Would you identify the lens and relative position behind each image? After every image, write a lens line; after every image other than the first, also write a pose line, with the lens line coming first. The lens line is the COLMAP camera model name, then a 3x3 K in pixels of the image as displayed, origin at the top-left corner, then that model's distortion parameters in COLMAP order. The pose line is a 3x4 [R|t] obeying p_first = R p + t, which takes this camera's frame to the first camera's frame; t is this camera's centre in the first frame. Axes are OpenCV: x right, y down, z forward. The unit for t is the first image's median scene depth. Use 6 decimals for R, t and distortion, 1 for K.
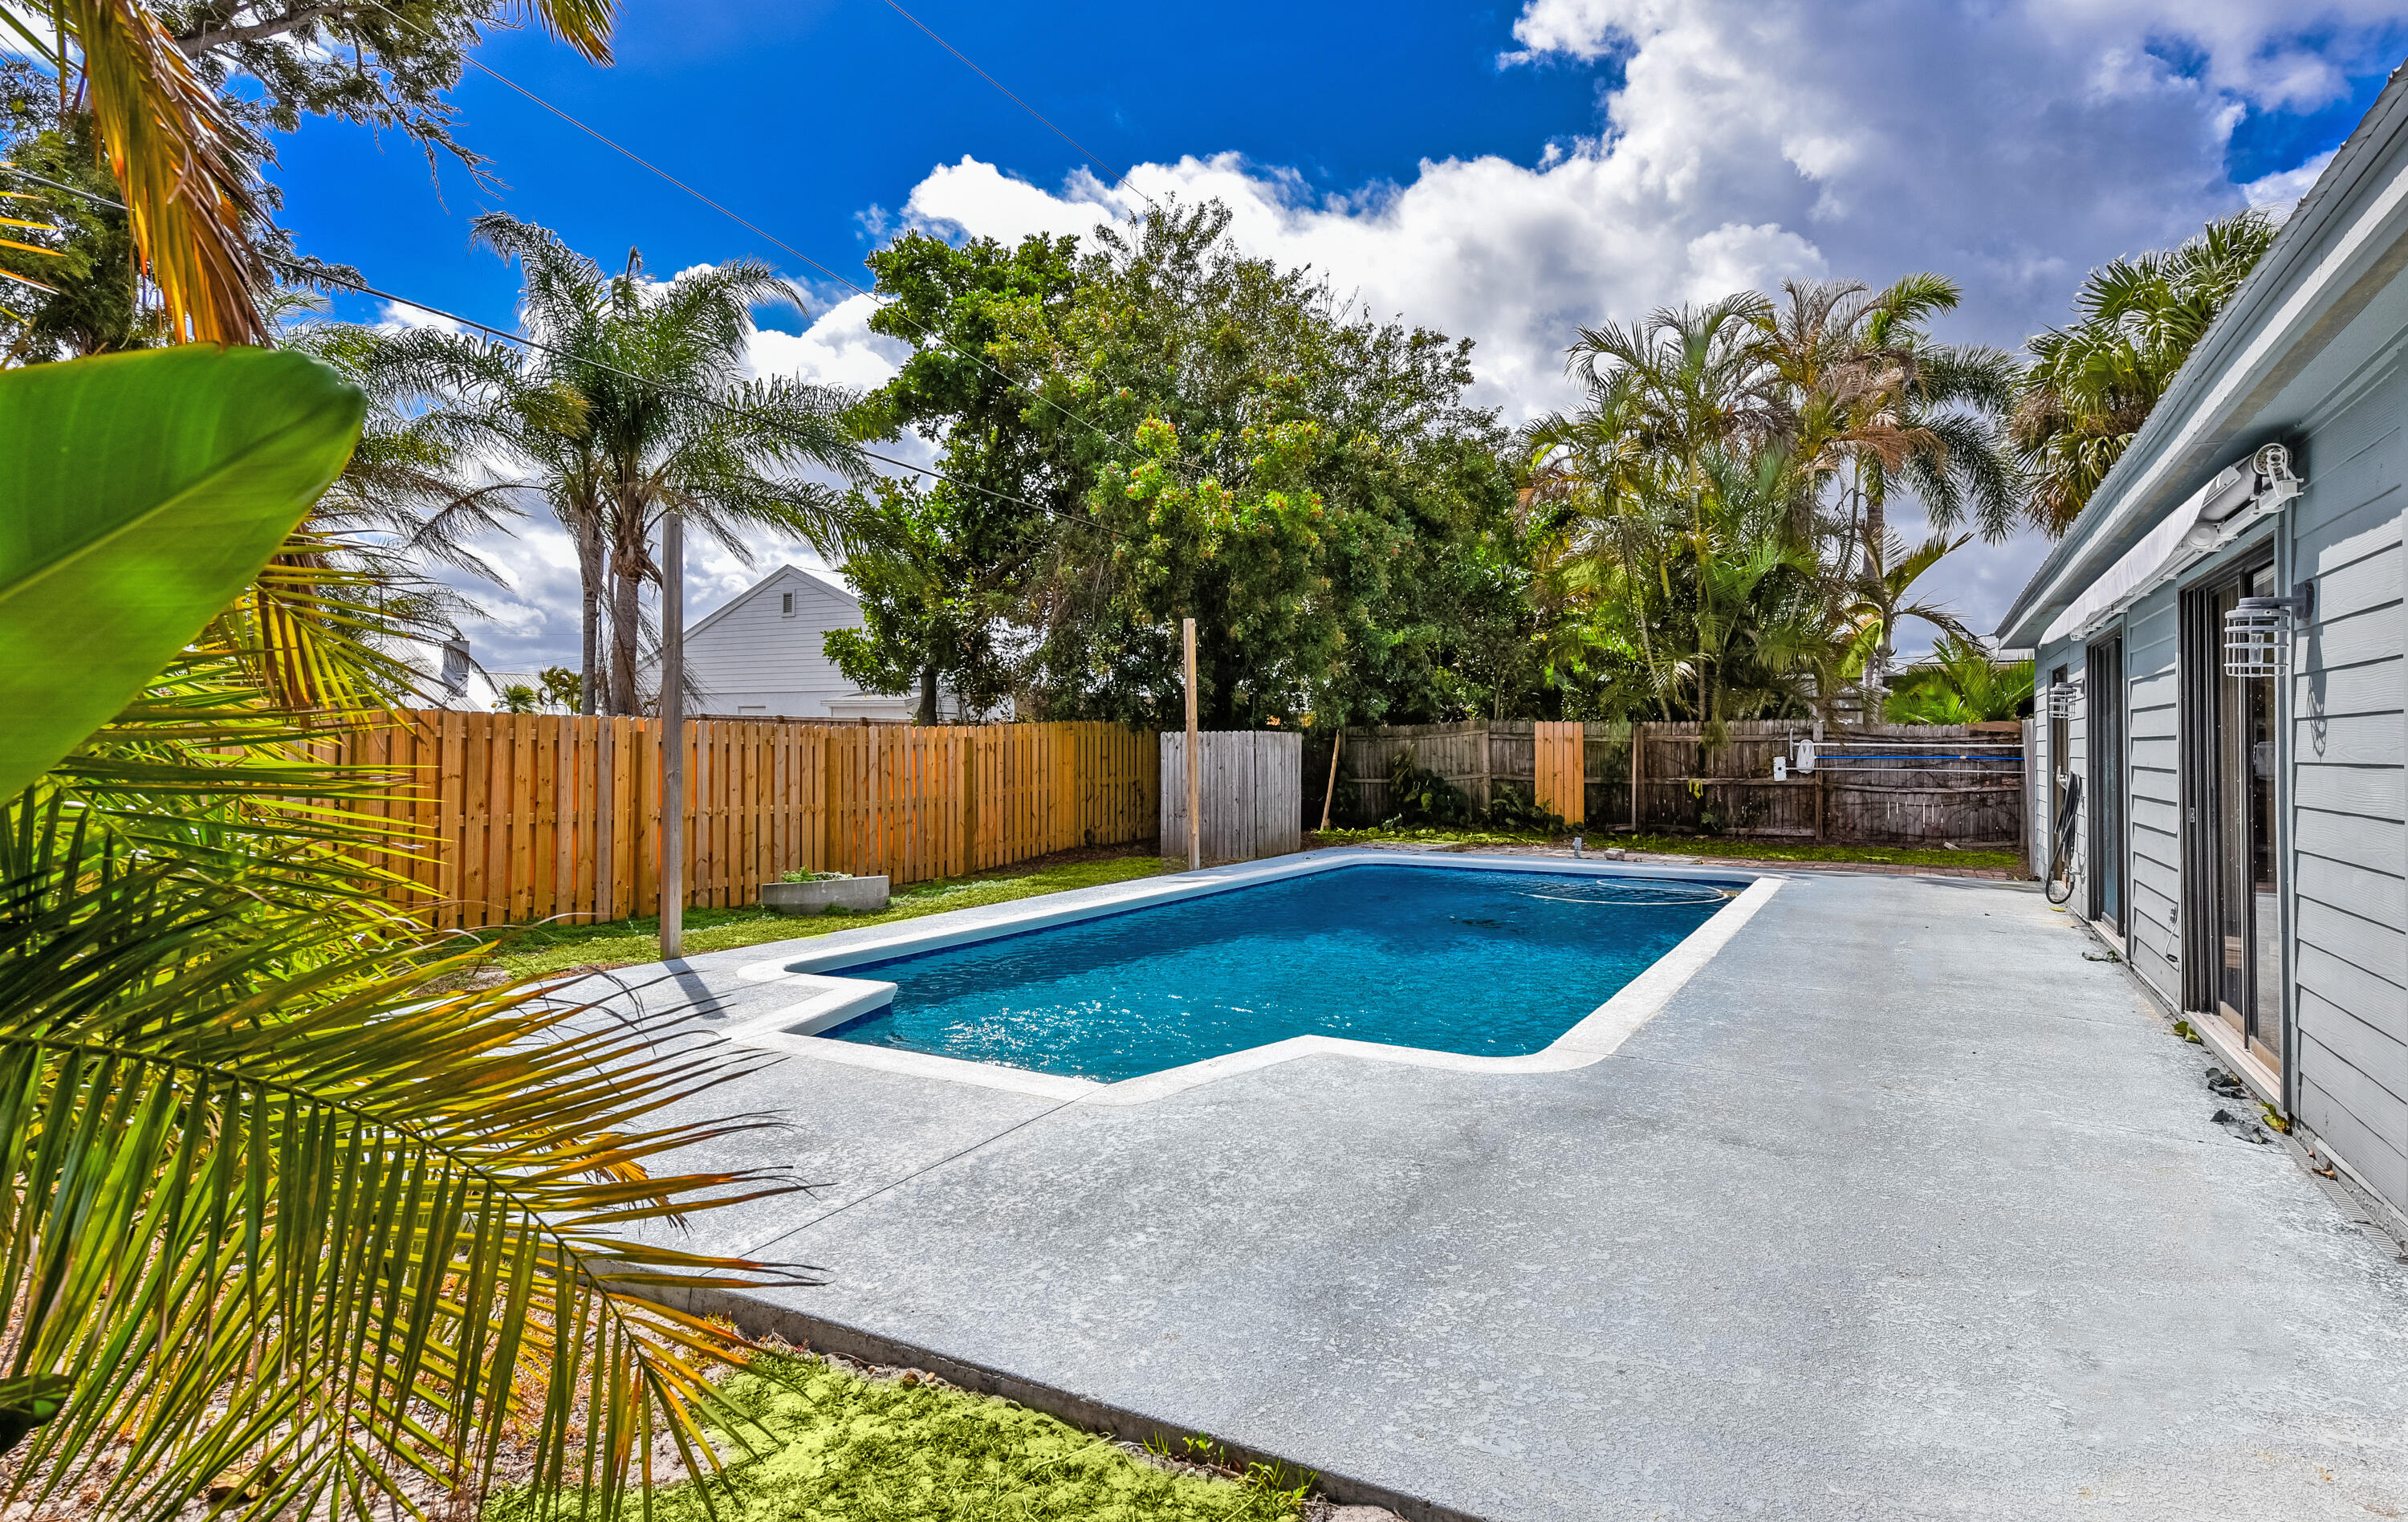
lens RADIAL K [[1285.2, 0, 1202.8], [0, 1285.2, 730.2], [0, 0, 1]] dist [0.033496, 0.000332]
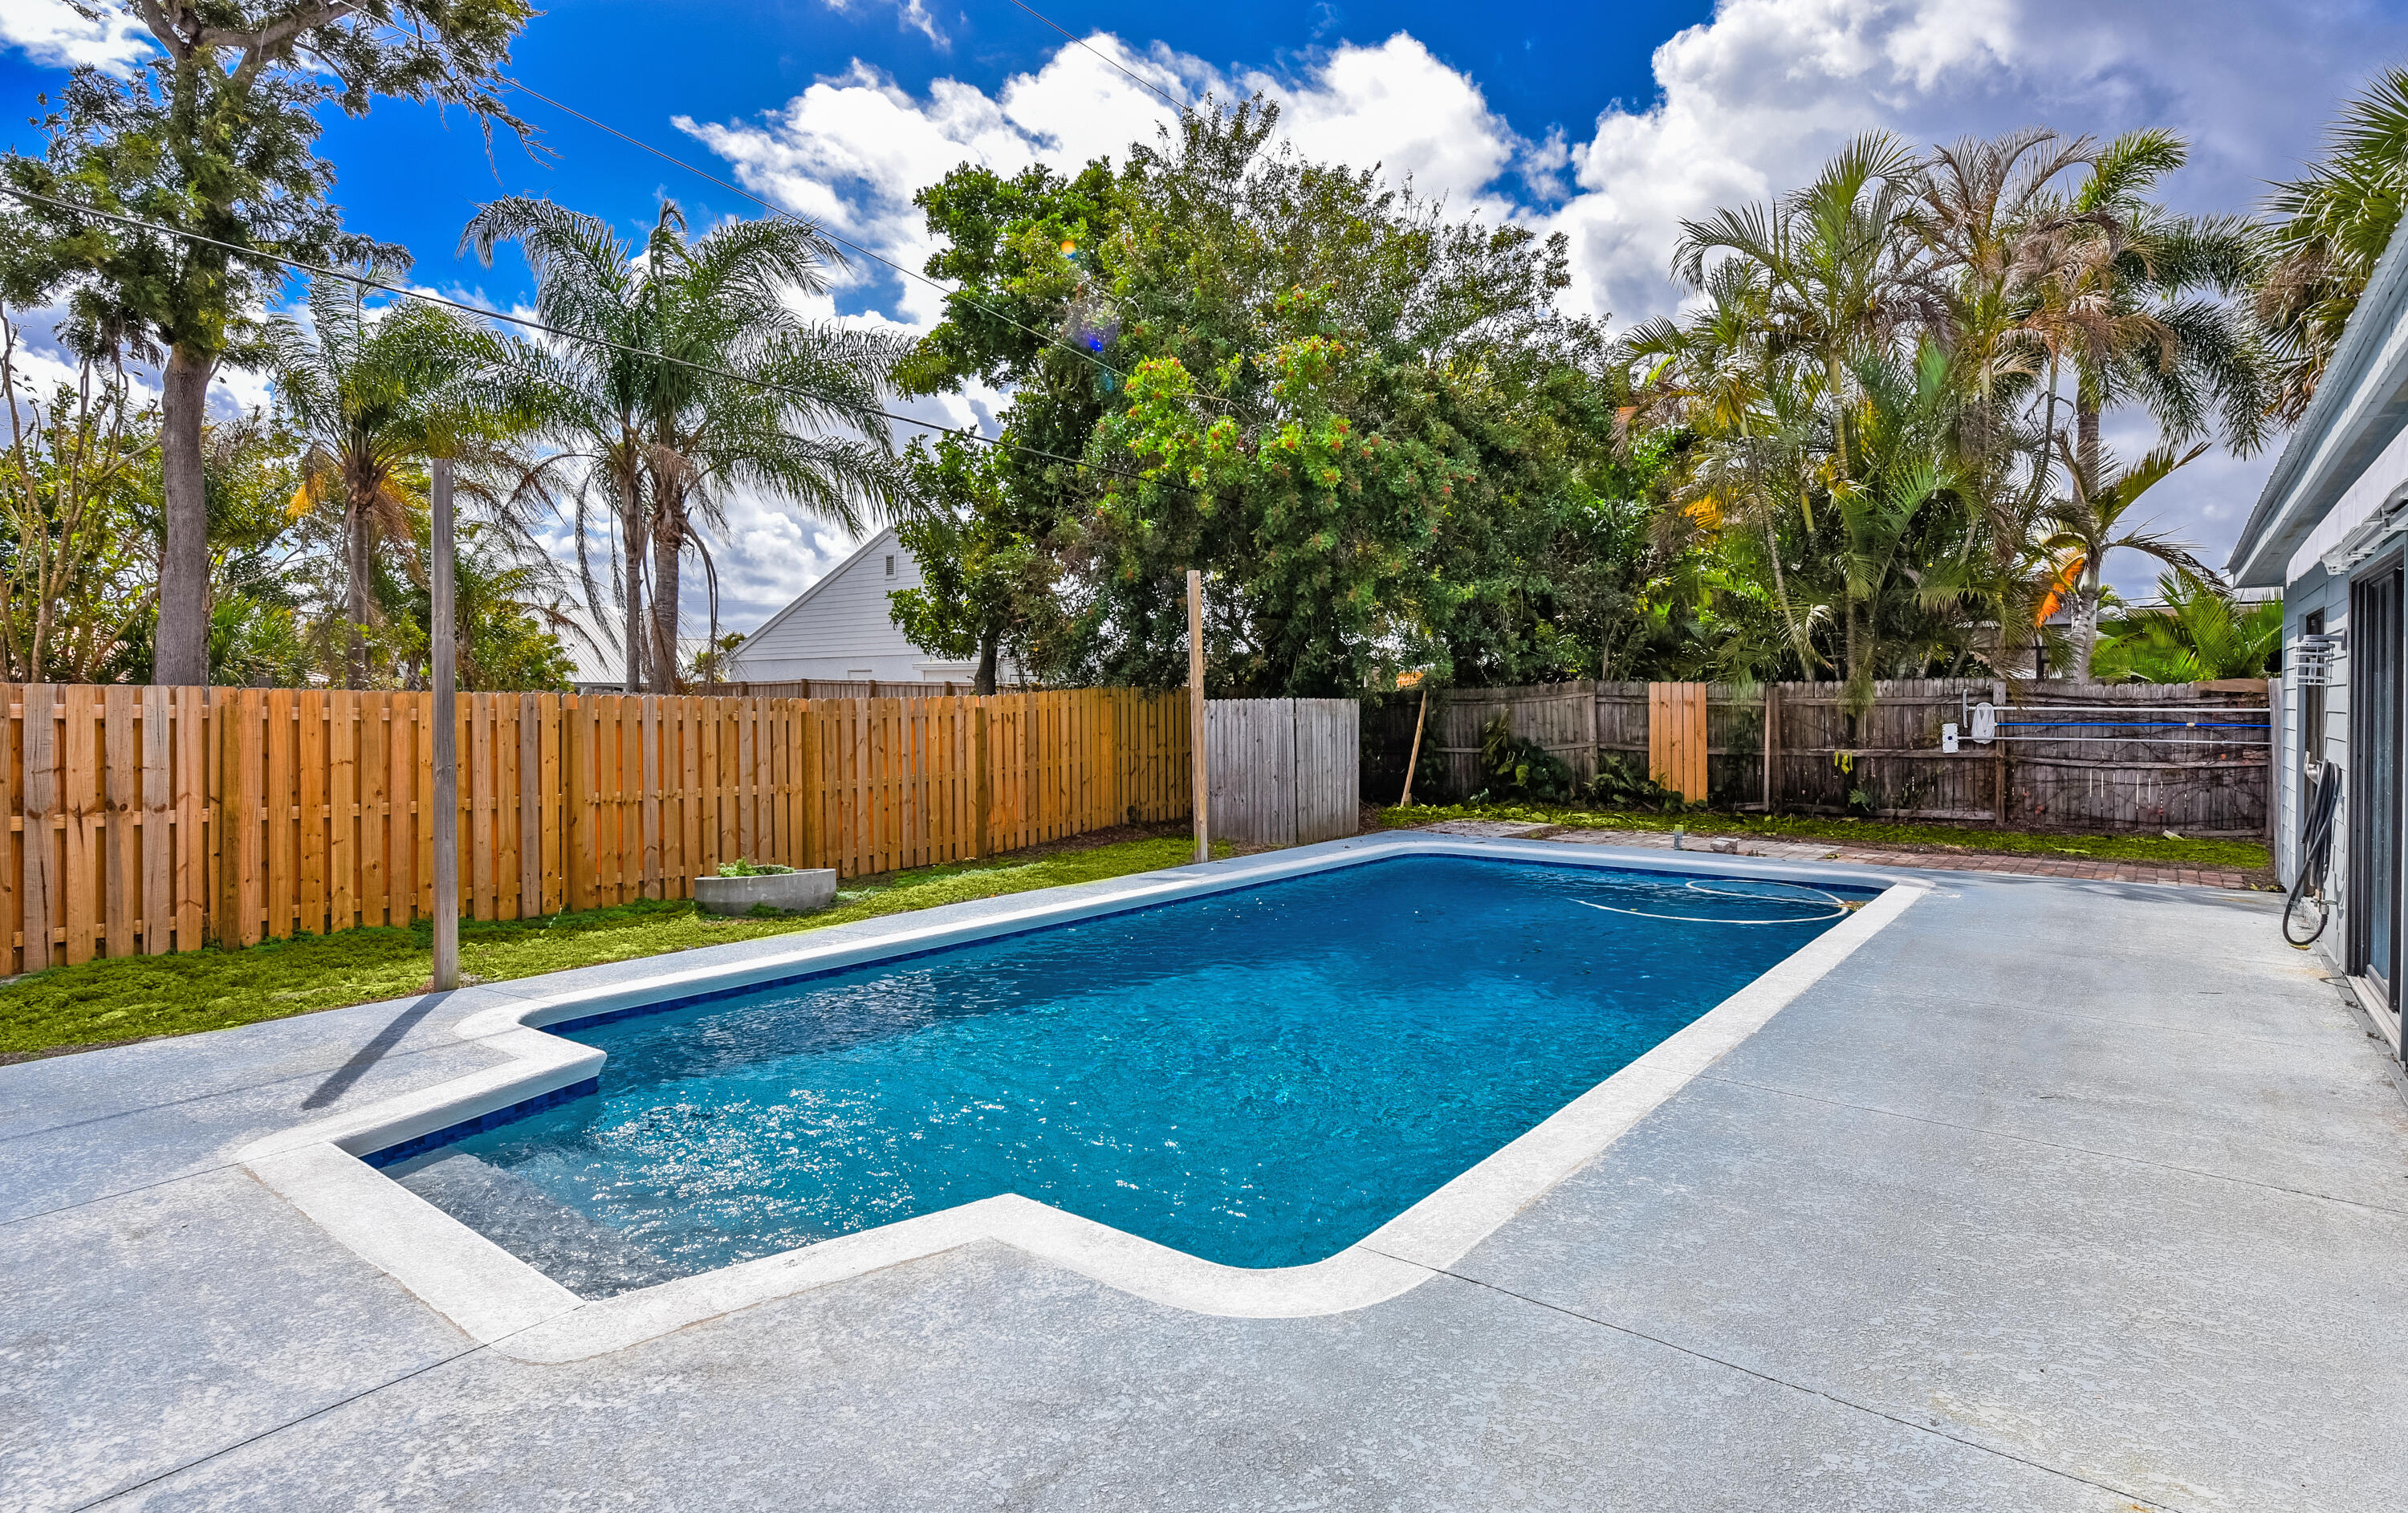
lens RADIAL K [[1267.6, 0, 1177.9], [0, 1267.6, 722.8], [0, 0, 1]] dist [-0.003379, -0.000830]
pose [[0.986771, -0.004192, -0.162064, 0.091918], [0.009091, 0.999523, 0.029499, -0.008132], [0.161863, -0.030582, 0.986339, 0.126655]]
